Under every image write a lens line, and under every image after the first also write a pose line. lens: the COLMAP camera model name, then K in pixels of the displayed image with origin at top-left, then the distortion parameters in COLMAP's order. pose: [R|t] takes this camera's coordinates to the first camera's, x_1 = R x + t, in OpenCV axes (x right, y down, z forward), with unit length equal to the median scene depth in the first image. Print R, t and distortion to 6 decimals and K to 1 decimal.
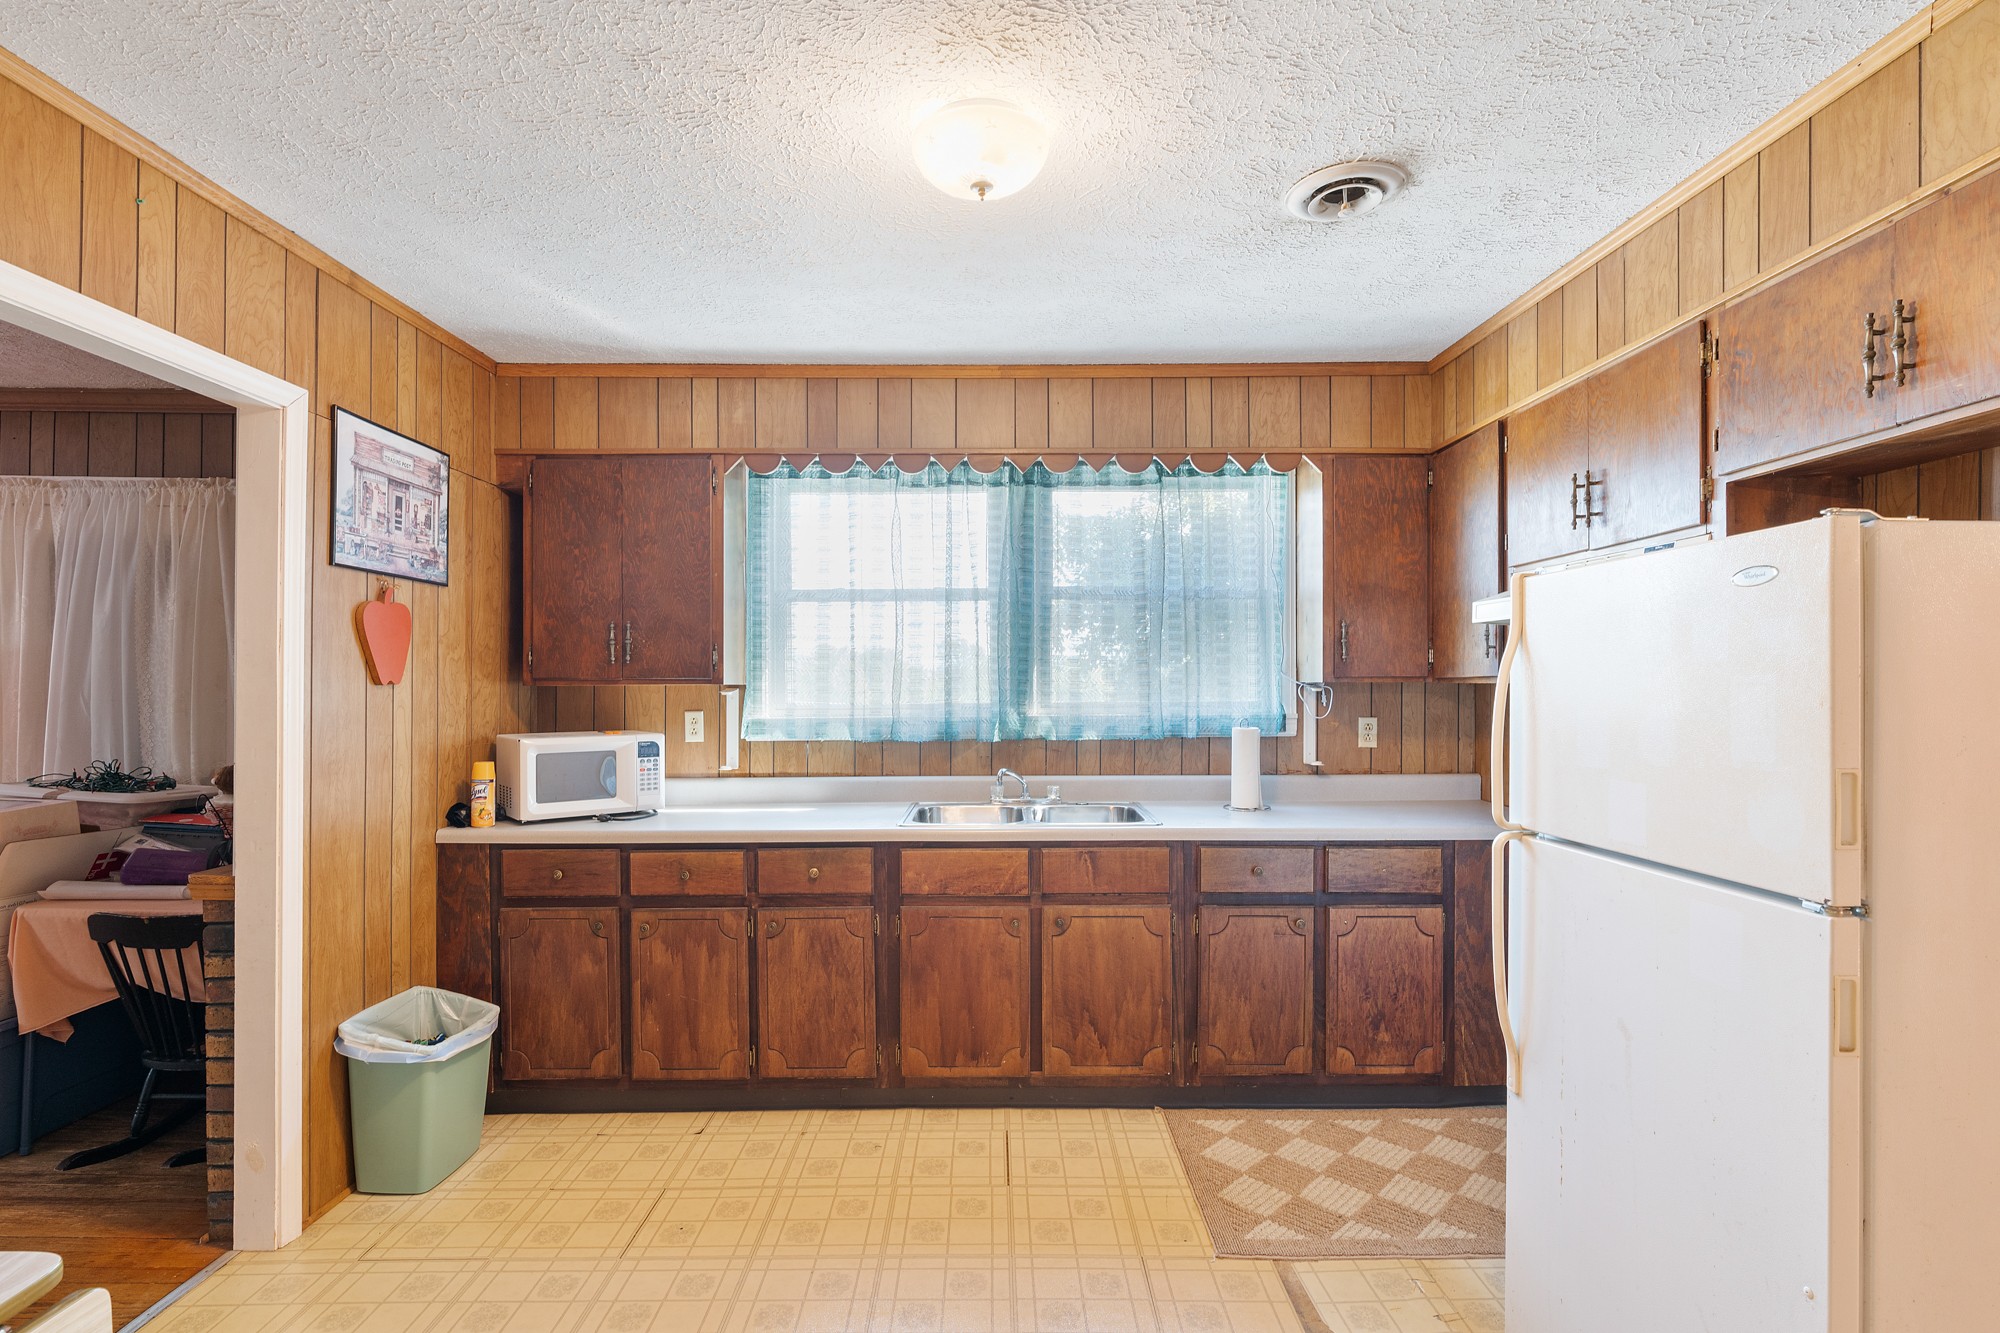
lens RADIAL K [[947.1, 0, 997.3], [0, 947.1, 681.5], [0, 0, 1]] dist [-0.009165, 0.003908]
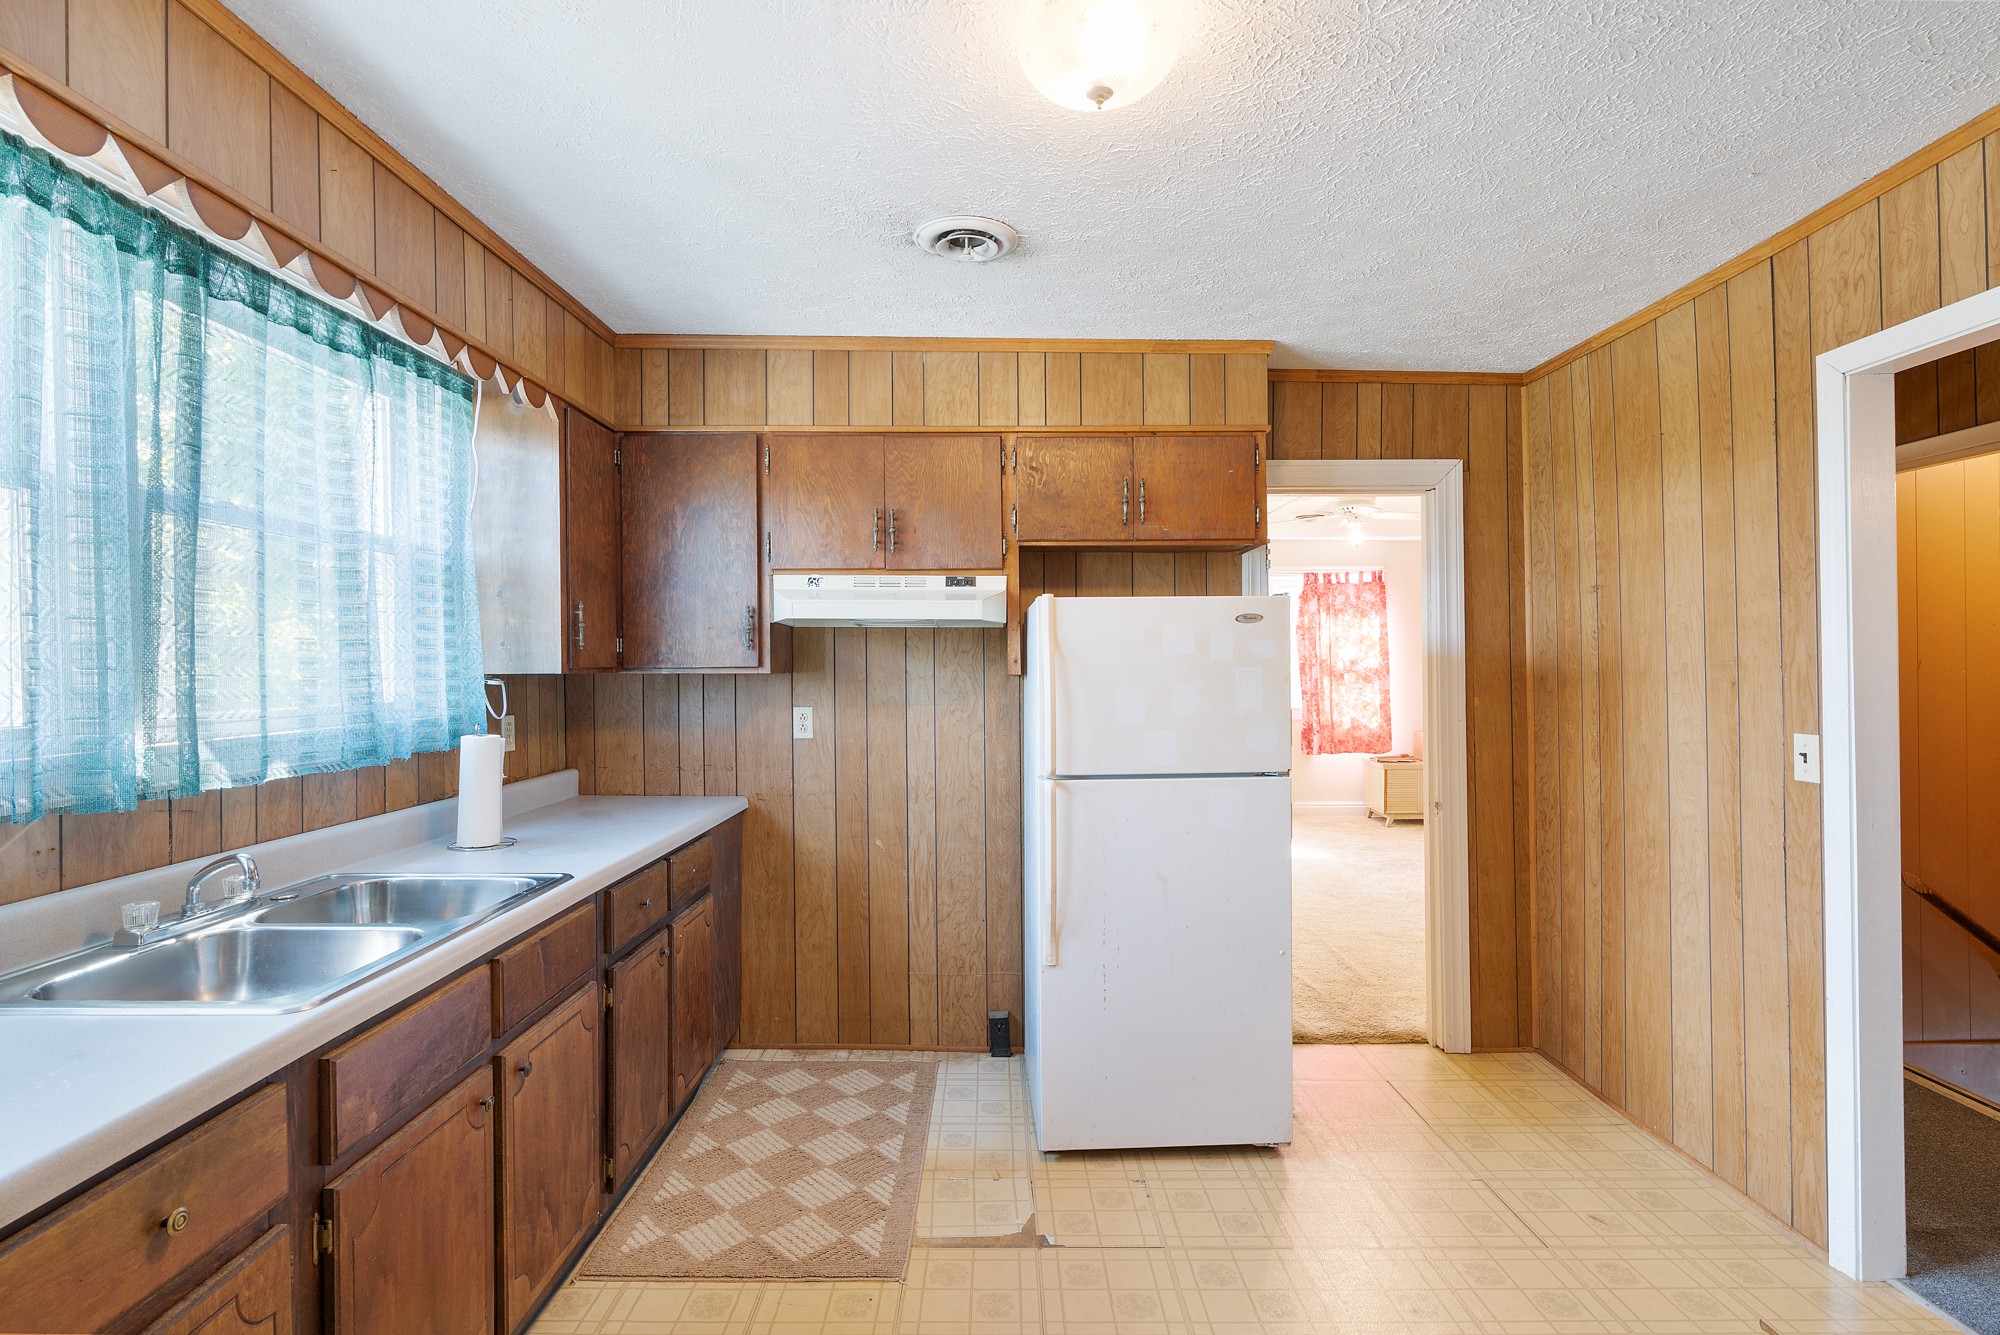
lens RADIAL K [[947.1, 0, 1007.2], [0, 947.1, 661.2], [0, 0, 1]] dist [-0.009165, 0.003908]
pose [[-0.007384, 0.005290, 0.999959, -0.592279], [0.002967, 0.999982, -0.005268, -0.005139], [-0.999968, 0.002928, -0.007400, 0.743940]]
